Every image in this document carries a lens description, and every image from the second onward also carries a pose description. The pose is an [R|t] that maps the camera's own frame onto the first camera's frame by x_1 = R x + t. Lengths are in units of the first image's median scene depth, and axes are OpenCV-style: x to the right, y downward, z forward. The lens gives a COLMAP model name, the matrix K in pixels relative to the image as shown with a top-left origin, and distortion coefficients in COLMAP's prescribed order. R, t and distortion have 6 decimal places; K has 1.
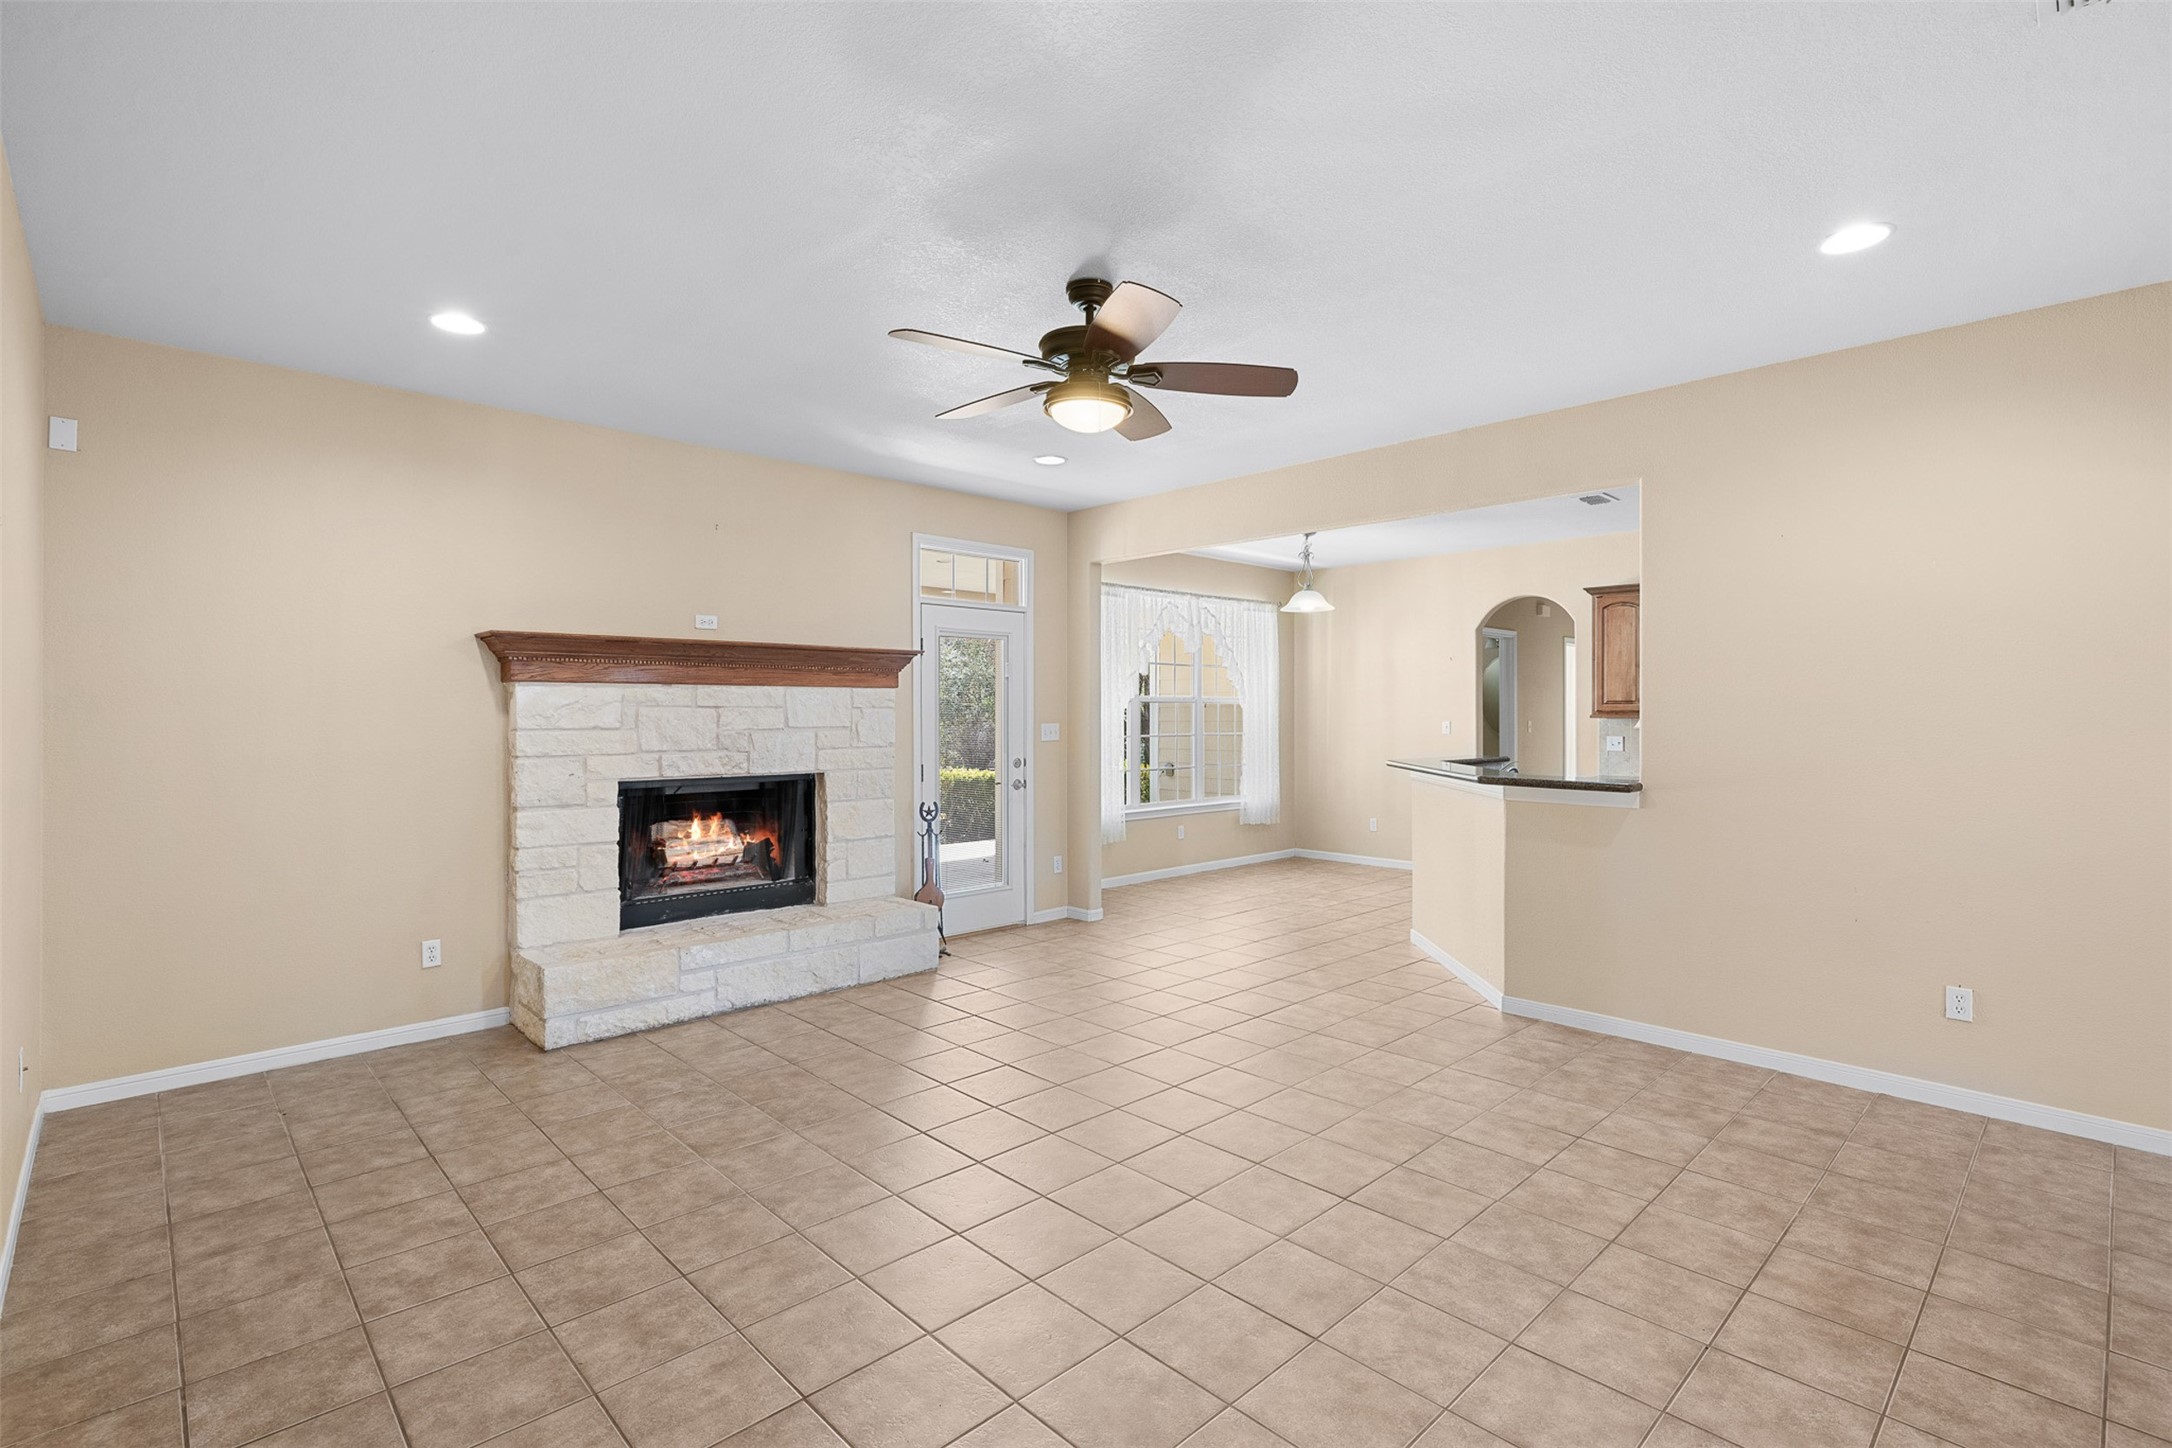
lens RADIAL K [[1031.6, 0, 1087.7], [0, 1031.6, 710.6], [0, 0, 1]] dist [-0.008255, 0.003300]
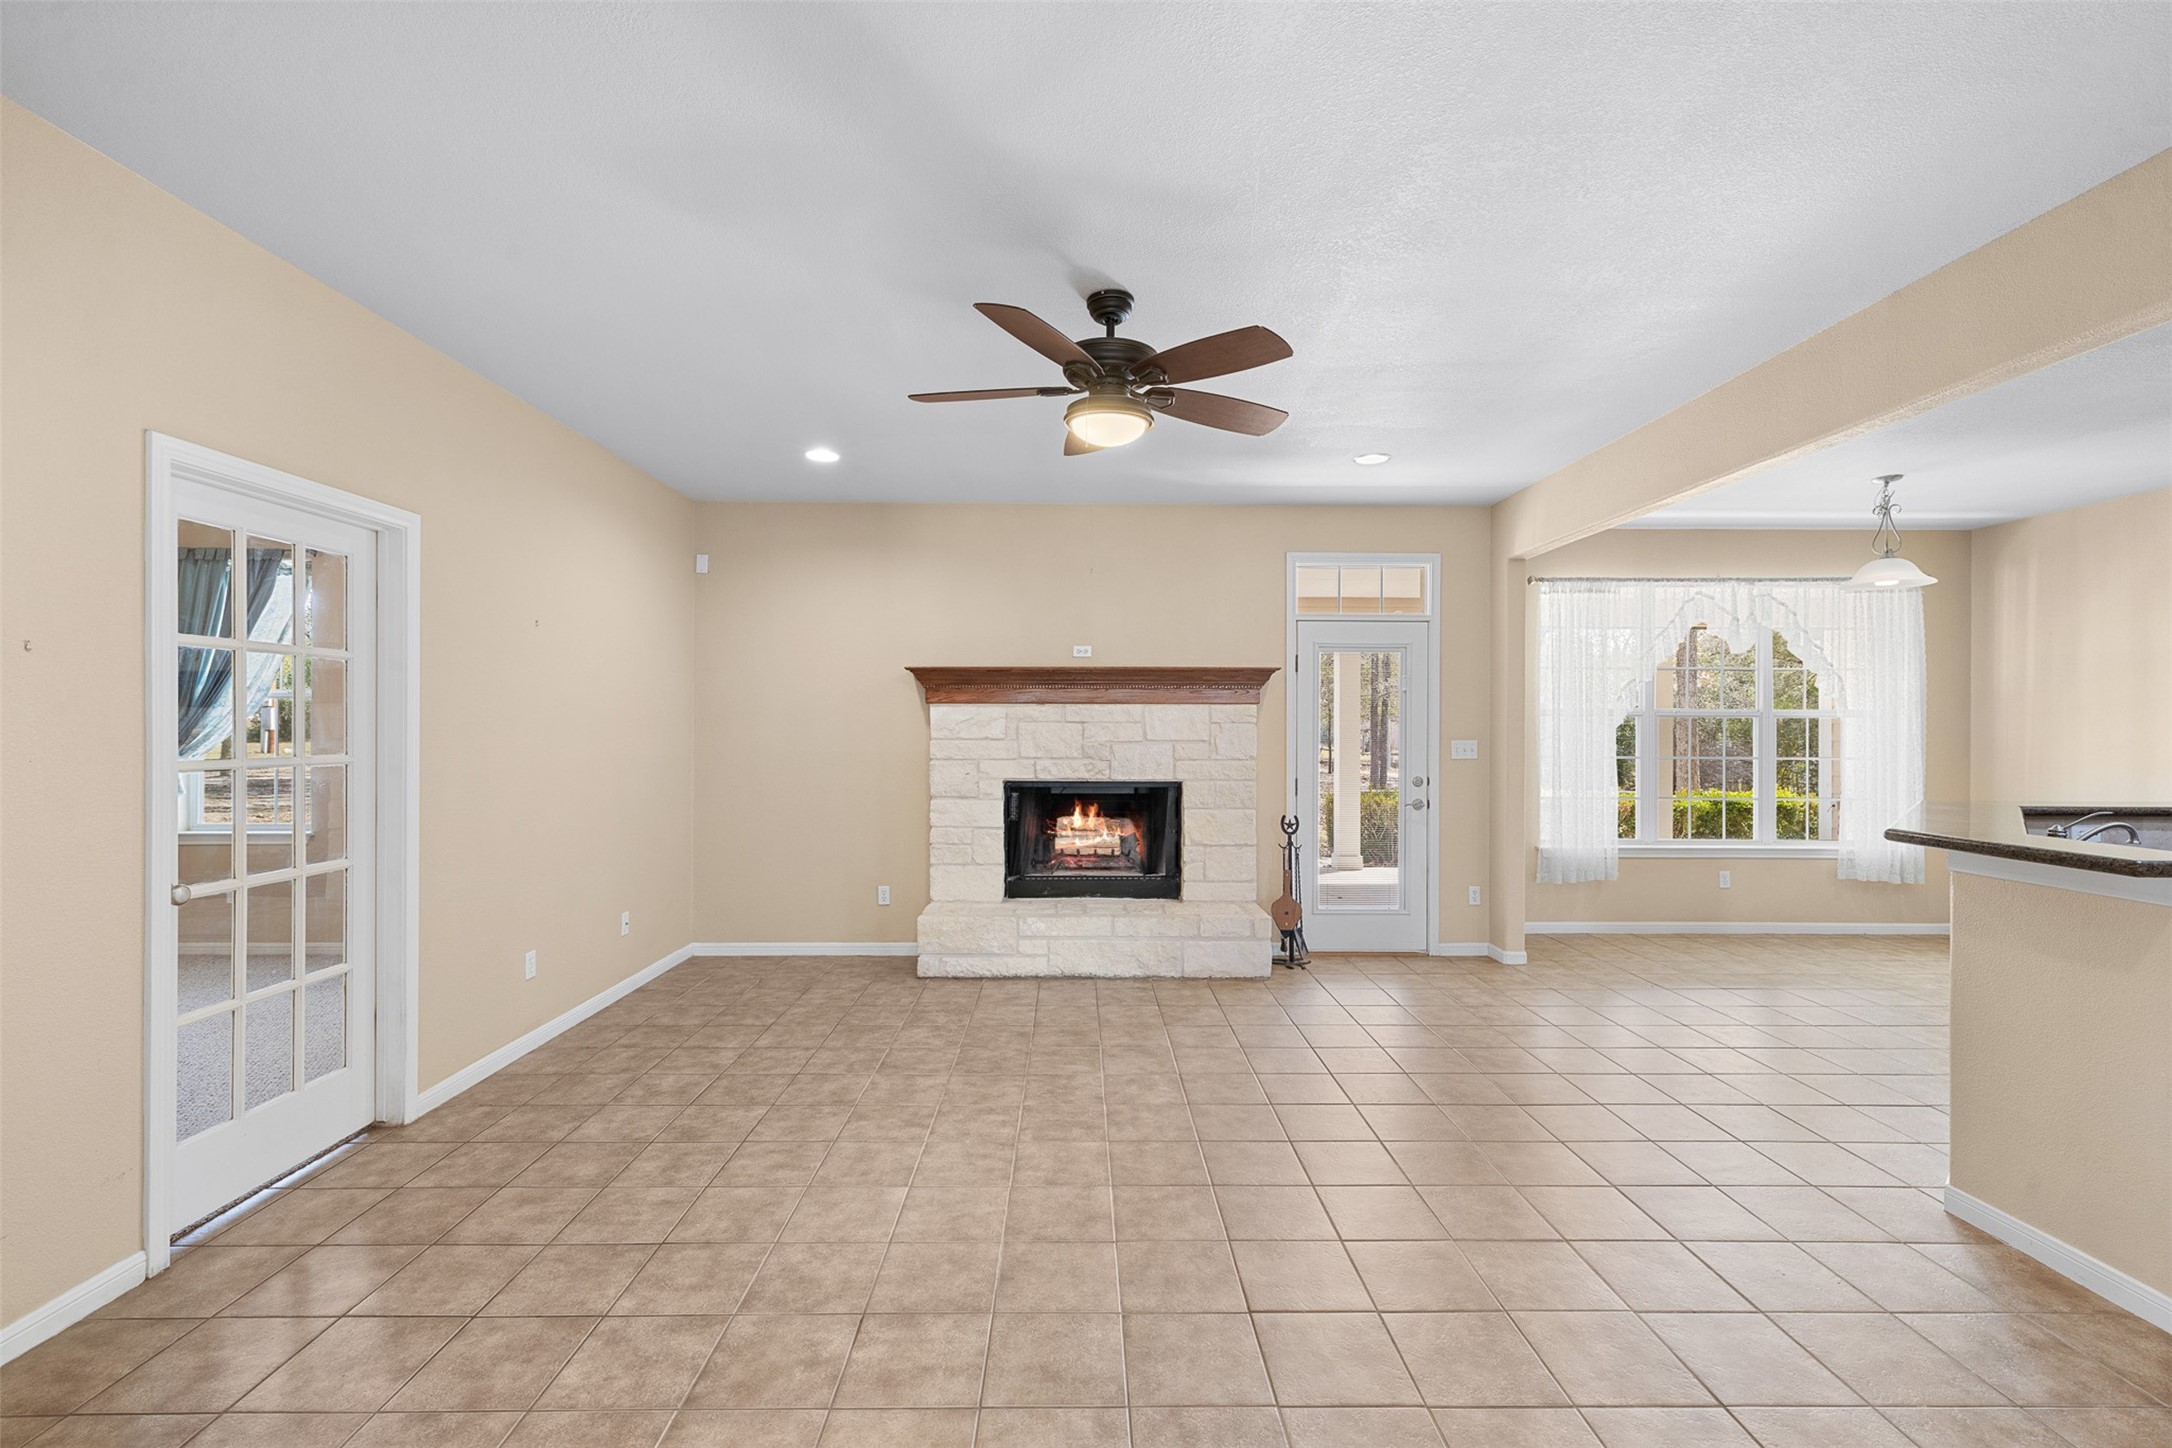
lens RADIAL K [[950.9, 0, 1079.0], [0, 950.9, 728.9], [0, 0, 1]] dist [0.002600, 0.001205]
pose [[0.717878, 0.003852, -0.696158, 0.430373], [-0.002182, 0.999992, 0.003283, 0.000735], [0.696166, -0.000837, 0.717881, 0.221701]]
